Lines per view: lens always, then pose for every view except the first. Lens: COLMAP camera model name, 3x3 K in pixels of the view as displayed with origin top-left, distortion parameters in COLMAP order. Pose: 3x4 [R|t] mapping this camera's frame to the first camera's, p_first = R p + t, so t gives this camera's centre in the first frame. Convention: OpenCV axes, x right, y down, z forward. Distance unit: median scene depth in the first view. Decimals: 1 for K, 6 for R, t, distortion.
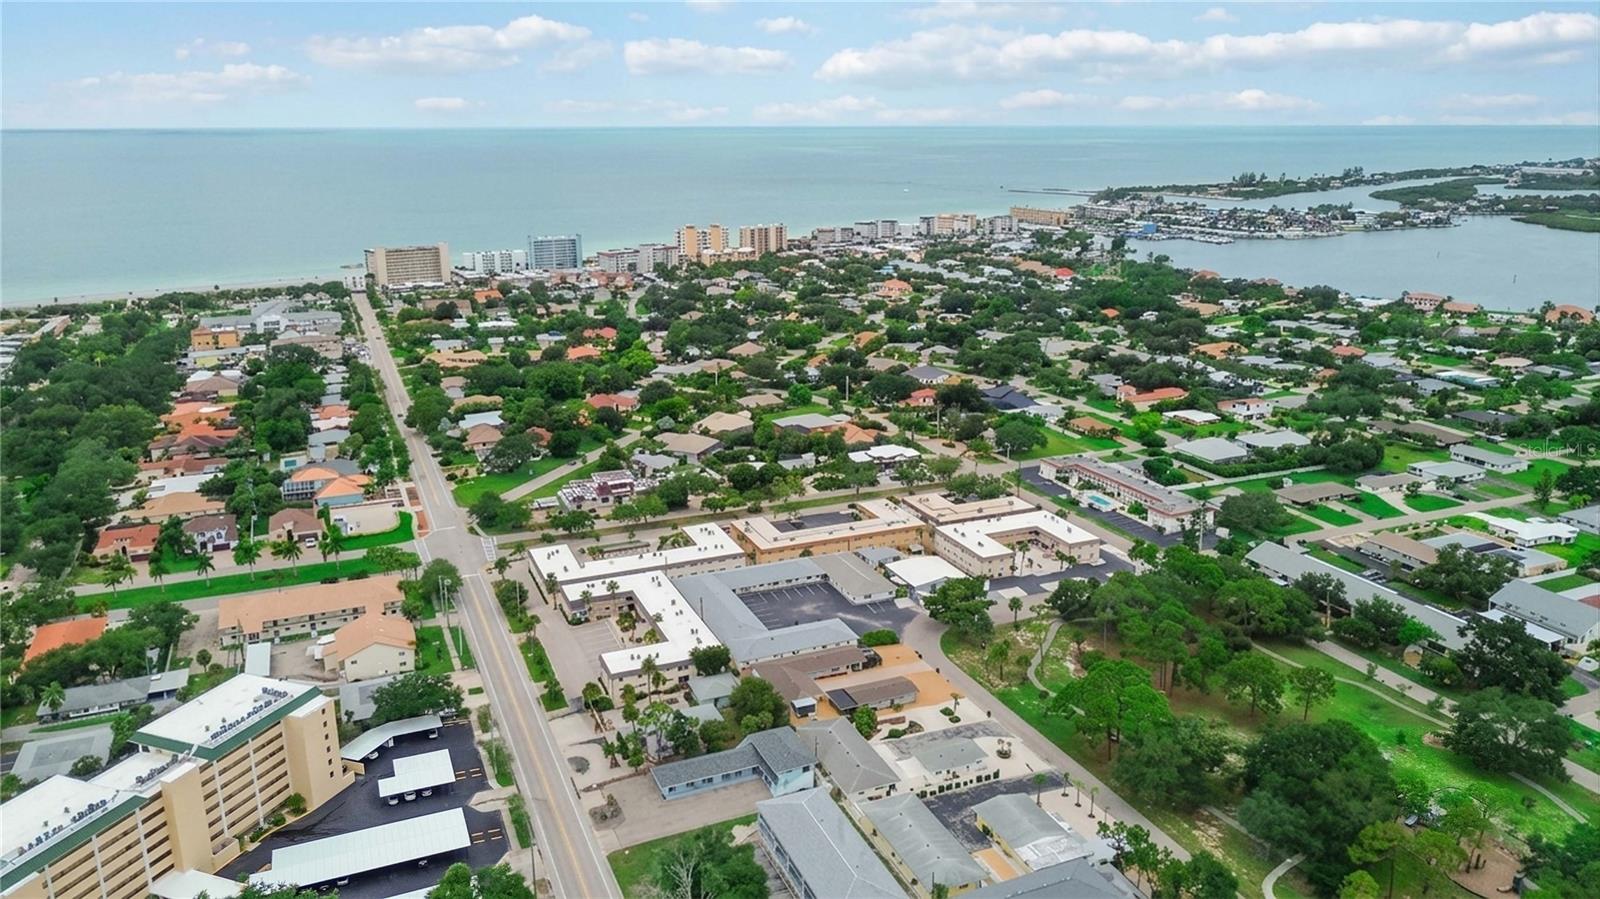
lens RADIAL K [[1137.8, 0, 799.7], [0, 1137.8, 445.3], [0, 0, 1]] dist [0.061720, -0.056079]
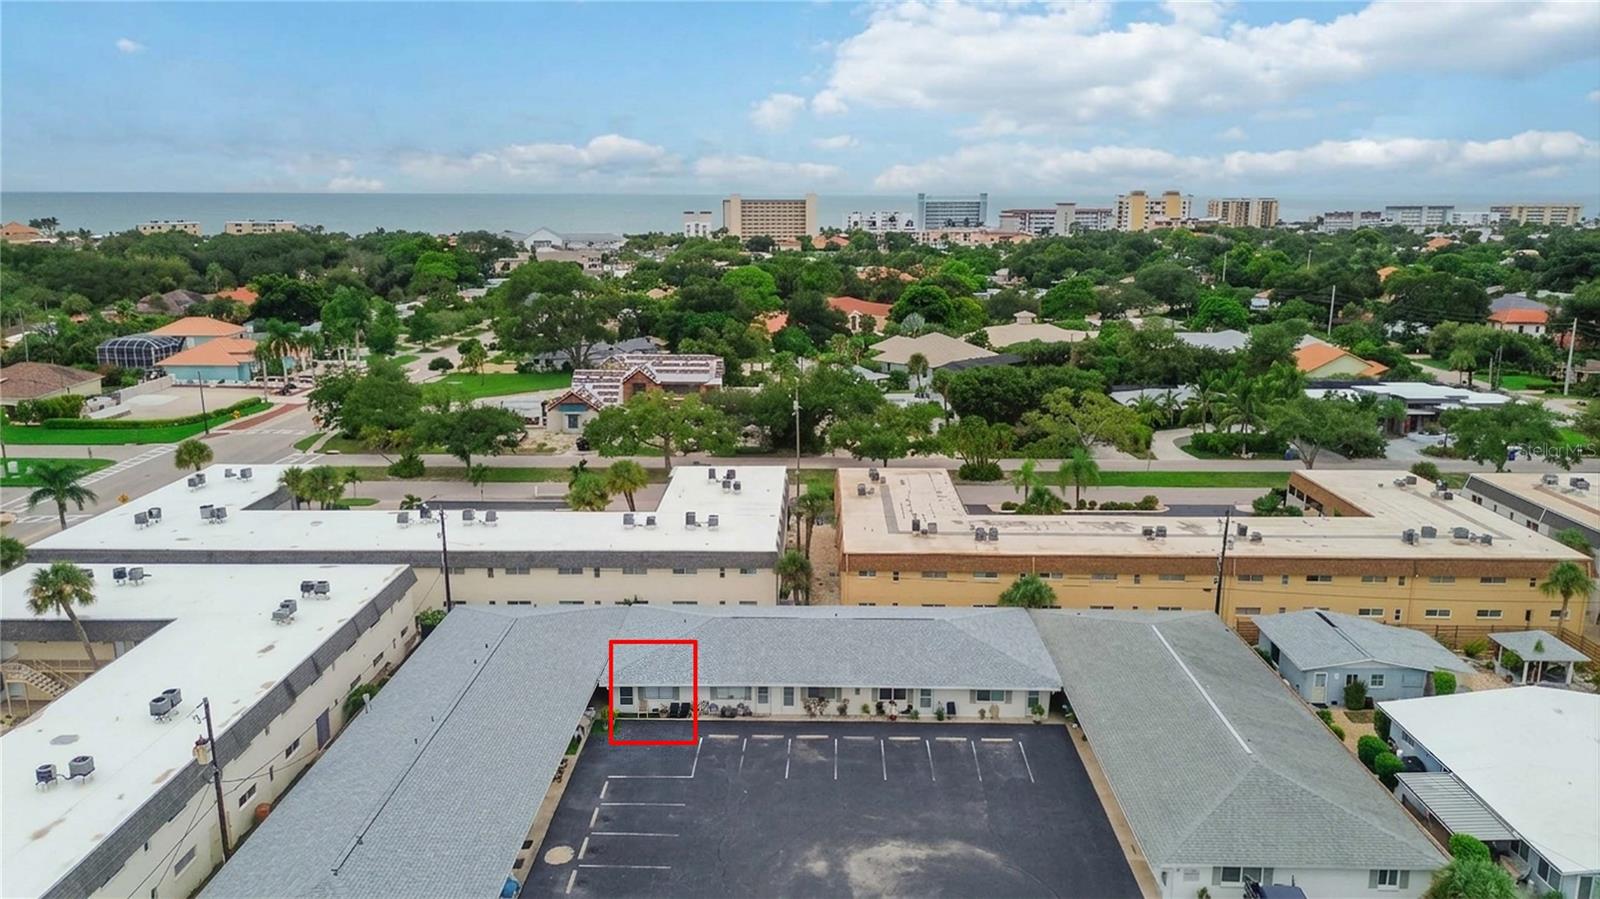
lens RADIAL K [[1137.8, 0, 806.5], [0, 1137.8, 435.1], [0, 0, 1]] dist [0.061720, -0.056079]
pose [[0.914006, 0.089098, -0.395795, 0.054634], [-0.114910, 0.992490, -0.041941, 0.071551], [0.389086, 0.083815, 0.917381, 0.703660]]
